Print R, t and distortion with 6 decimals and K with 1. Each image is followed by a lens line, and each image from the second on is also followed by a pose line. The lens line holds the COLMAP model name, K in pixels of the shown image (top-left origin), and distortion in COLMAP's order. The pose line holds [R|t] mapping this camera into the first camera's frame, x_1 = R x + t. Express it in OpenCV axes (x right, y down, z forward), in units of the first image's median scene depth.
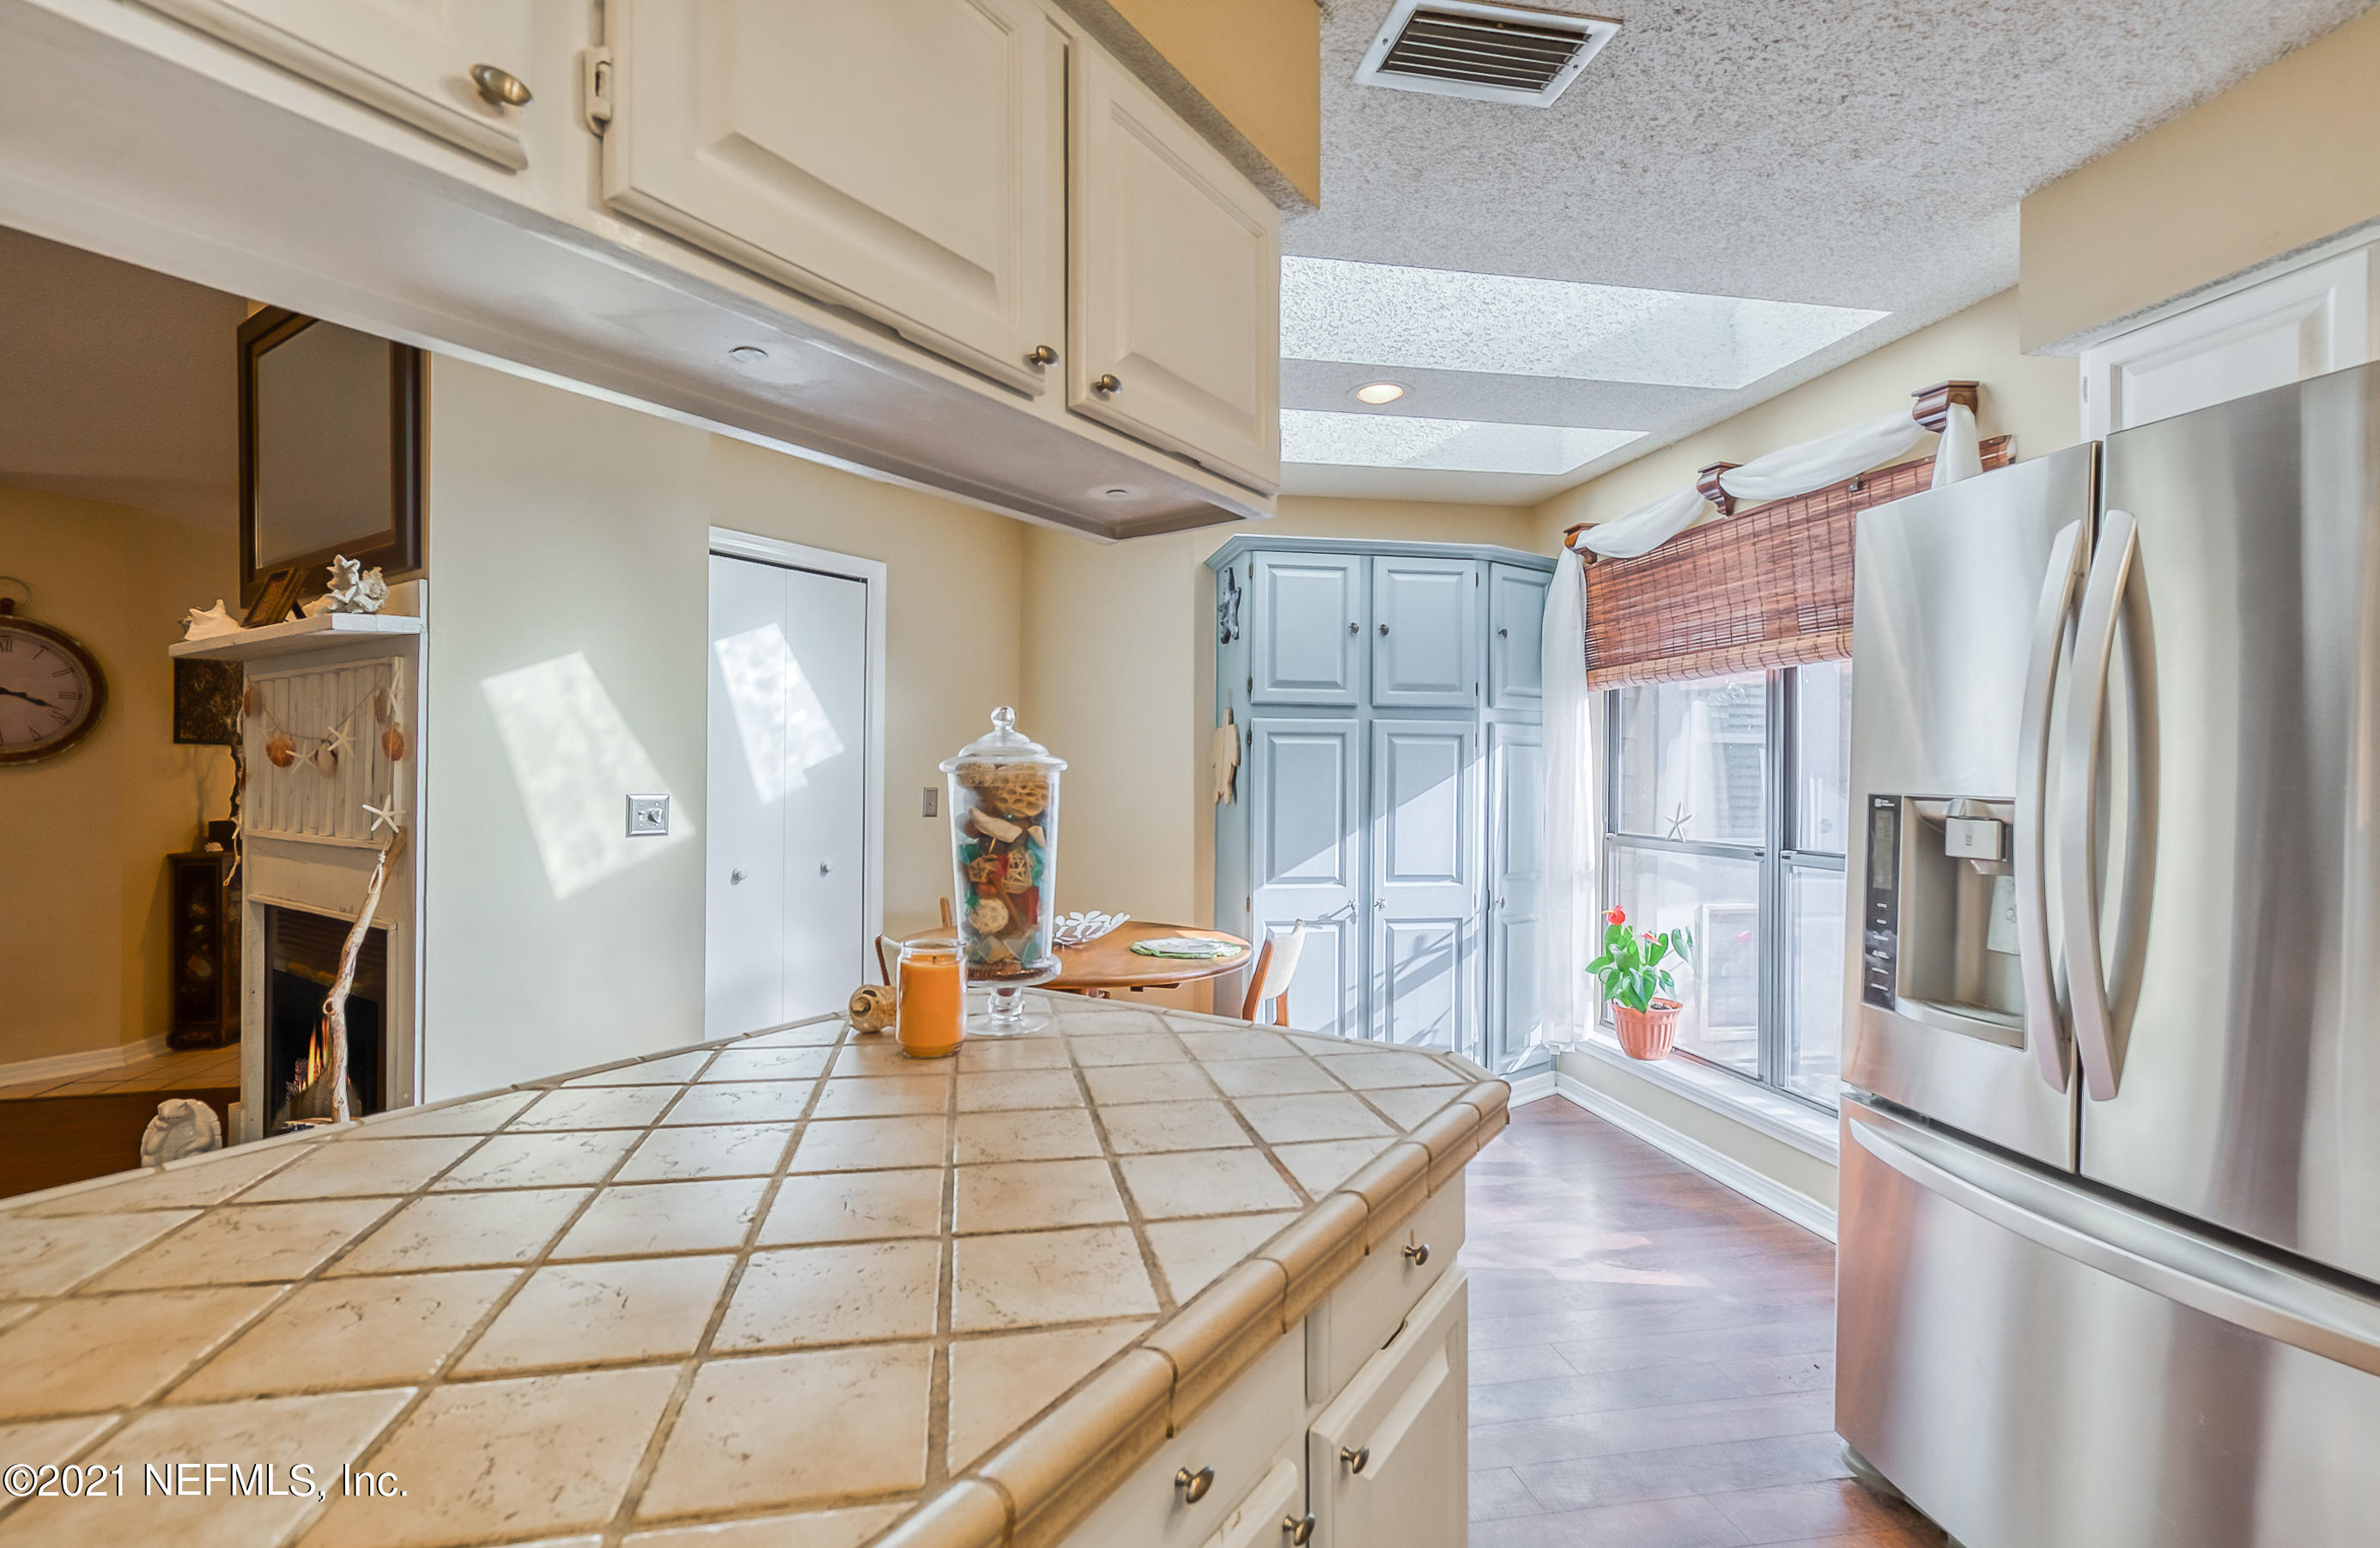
lens RADIAL K [[1044.6, 0, 1131.1], [0, 1044.6, 759.1], [0, 0, 1]] dist [-0.000624, 0.000504]
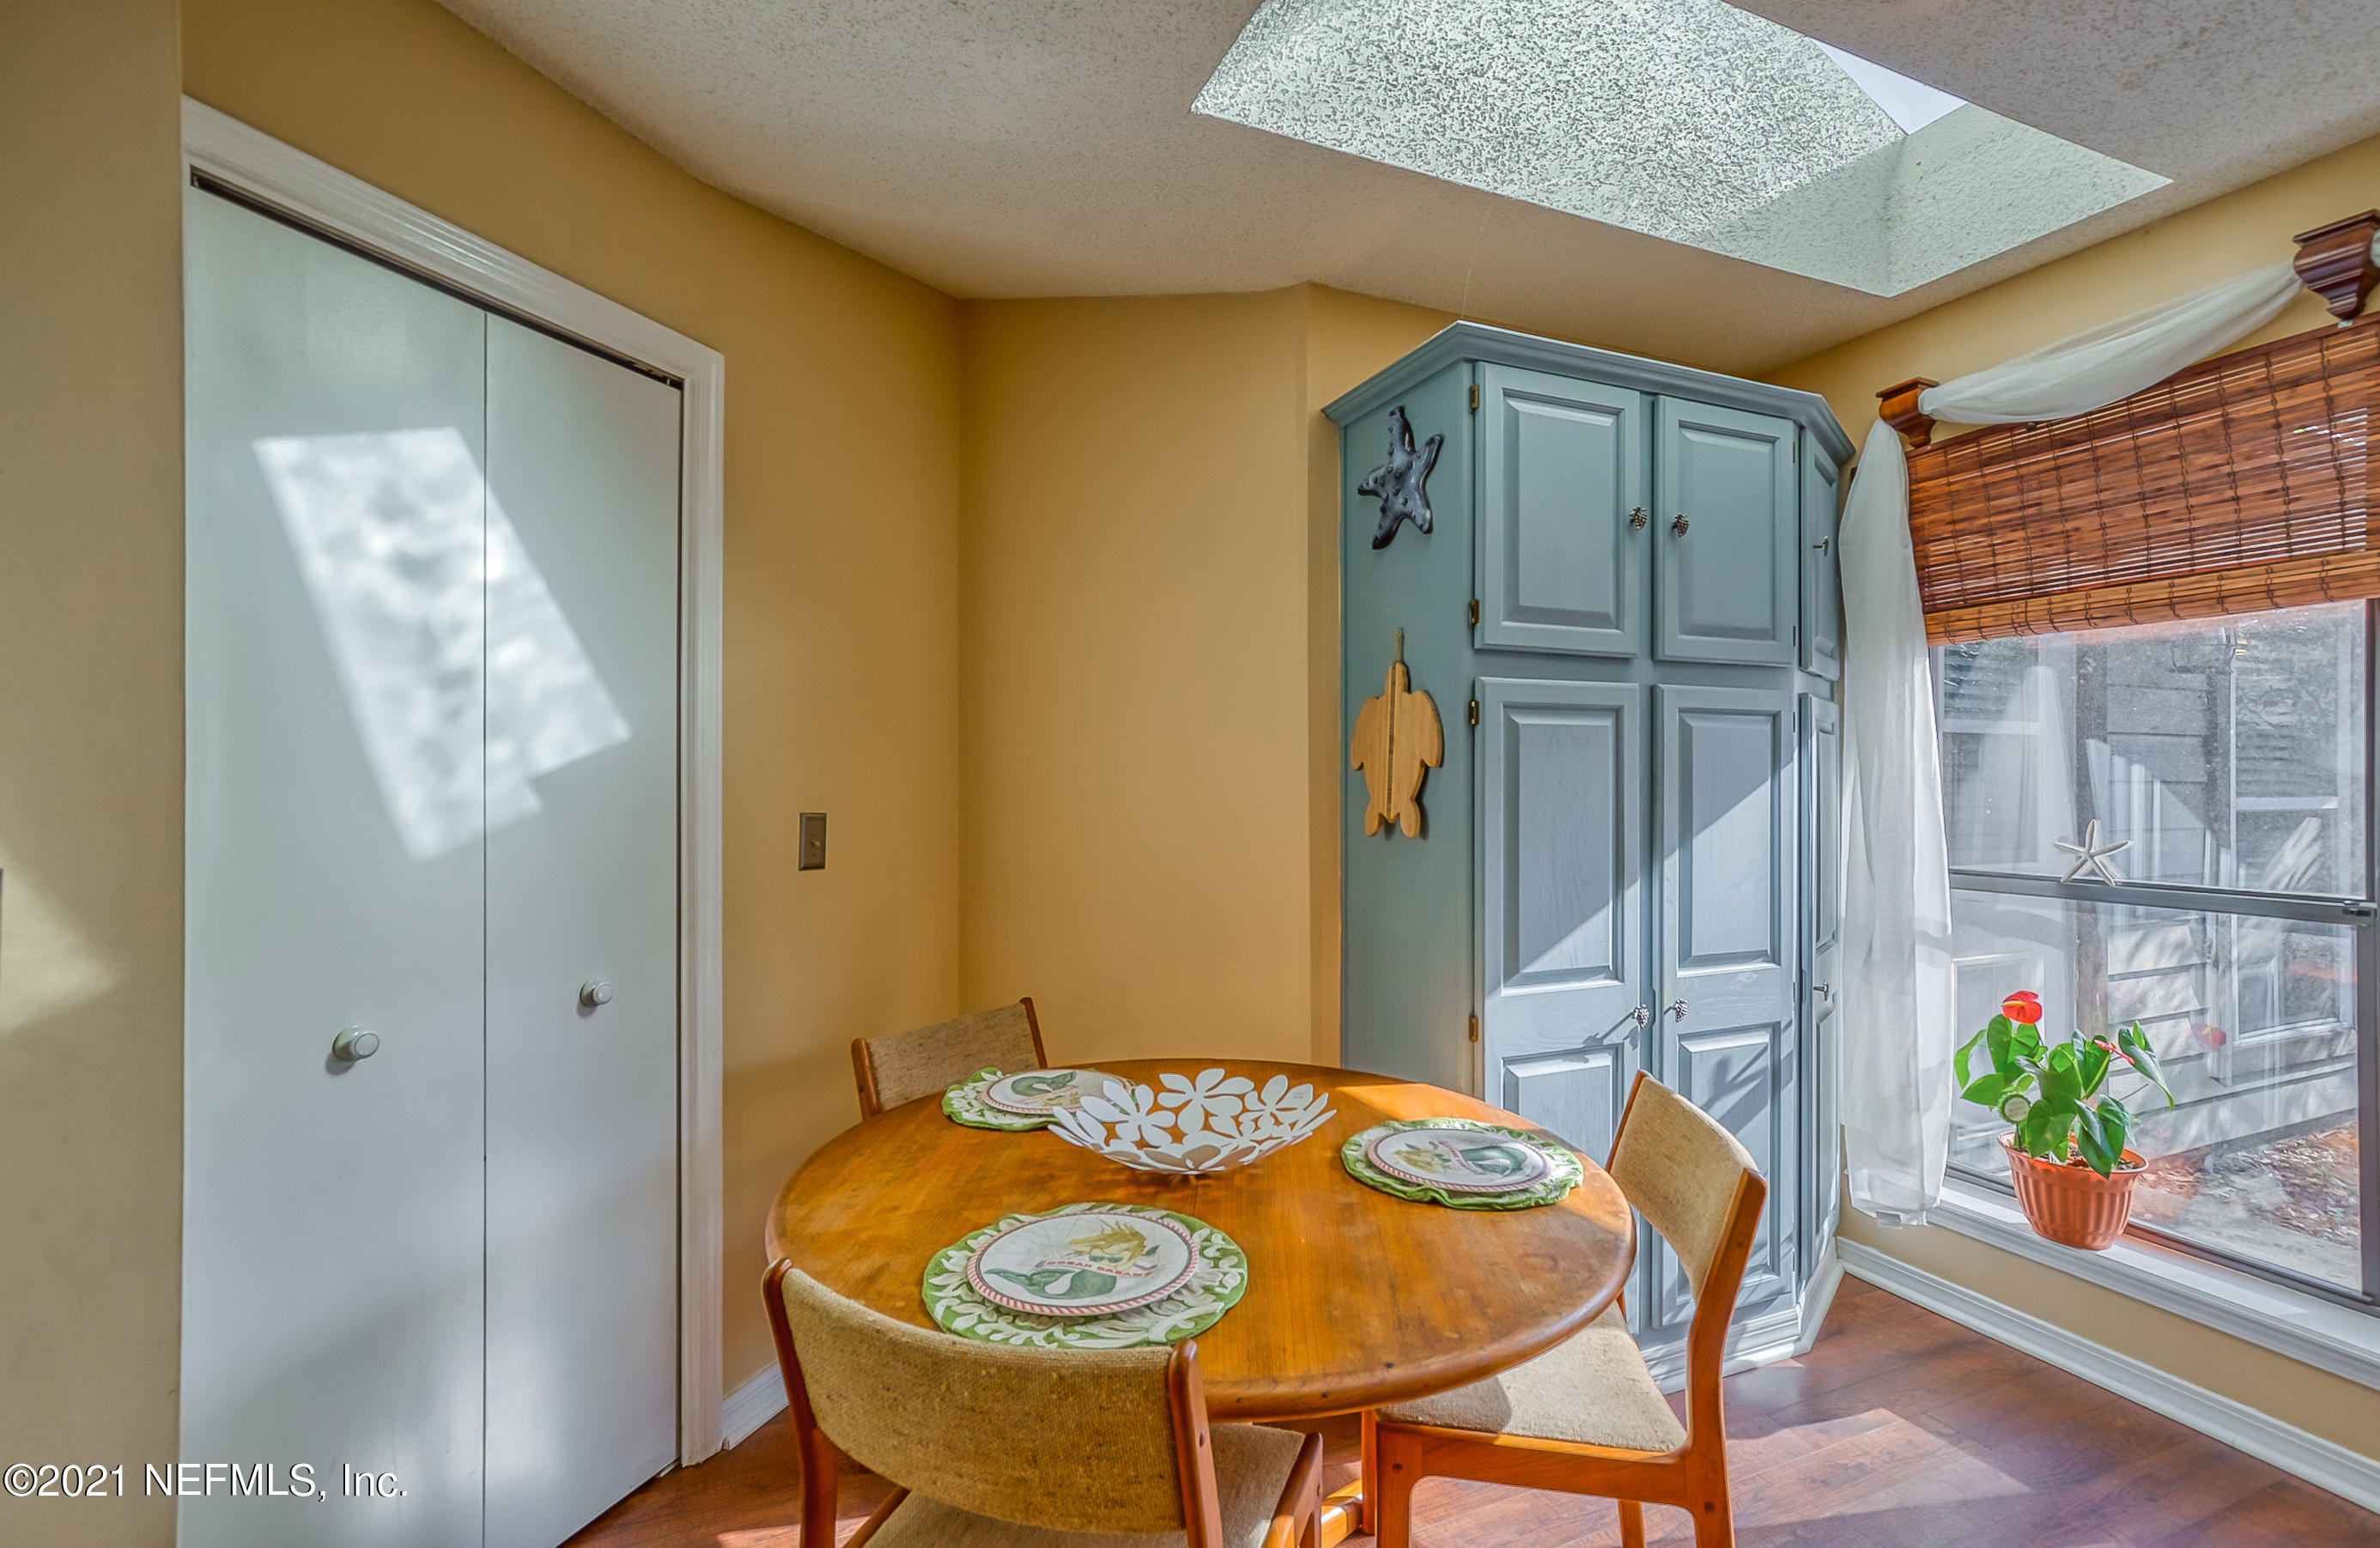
lens RADIAL K [[1069.6, 0, 1199.0], [0, 1069.6, 775.9], [0, 0, 1]] dist [0.002486, 0.000344]
pose [[0.969765, -0.004704, 0.243997, -0.152620], [0.004262, 0.999988, 0.002338, 0.009674], [-0.244005, -0.001228, 0.969773, 0.502080]]
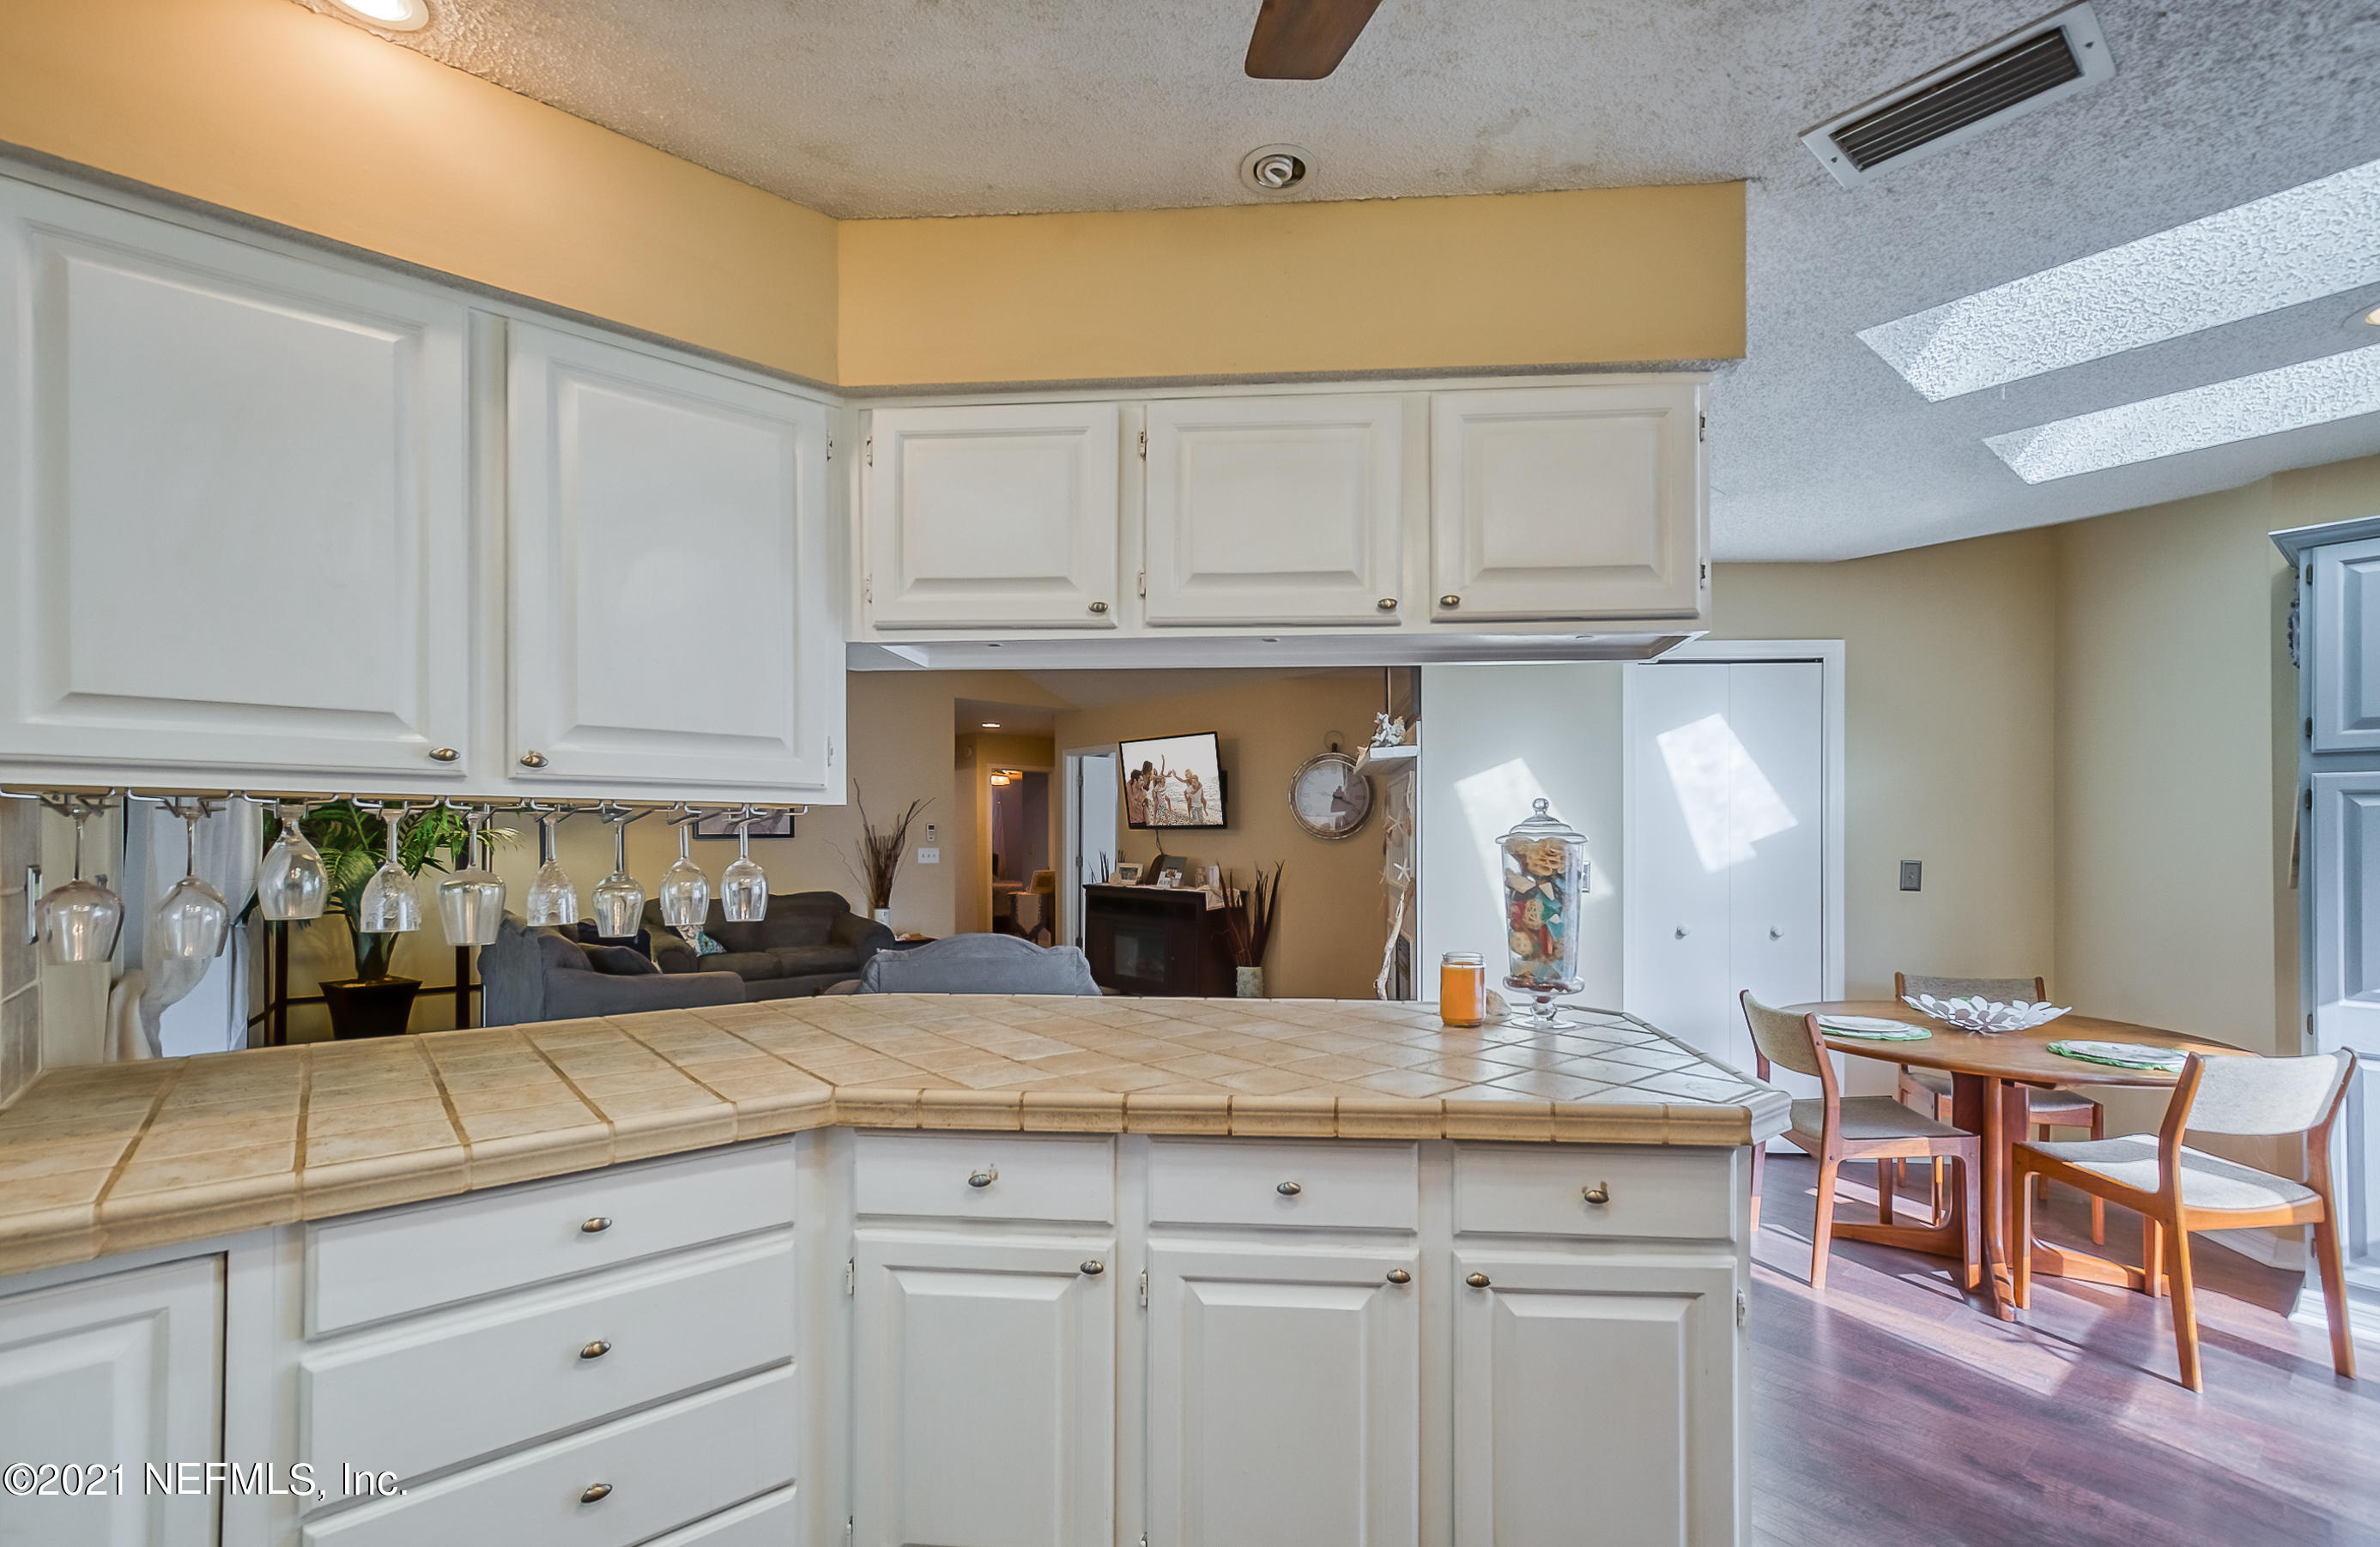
lens RADIAL K [[1048.0, 0, 1241.8], [0, 1048.0, 834.7], [0, 0, 1]] dist [-0.000634, 0.000002]
pose [[0.521502, -0.006166, -0.853228, 0.348963], [0.008689, 0.999960, -0.001915, -0.000611], [0.853206, -0.006415, 0.521535, -0.032880]]
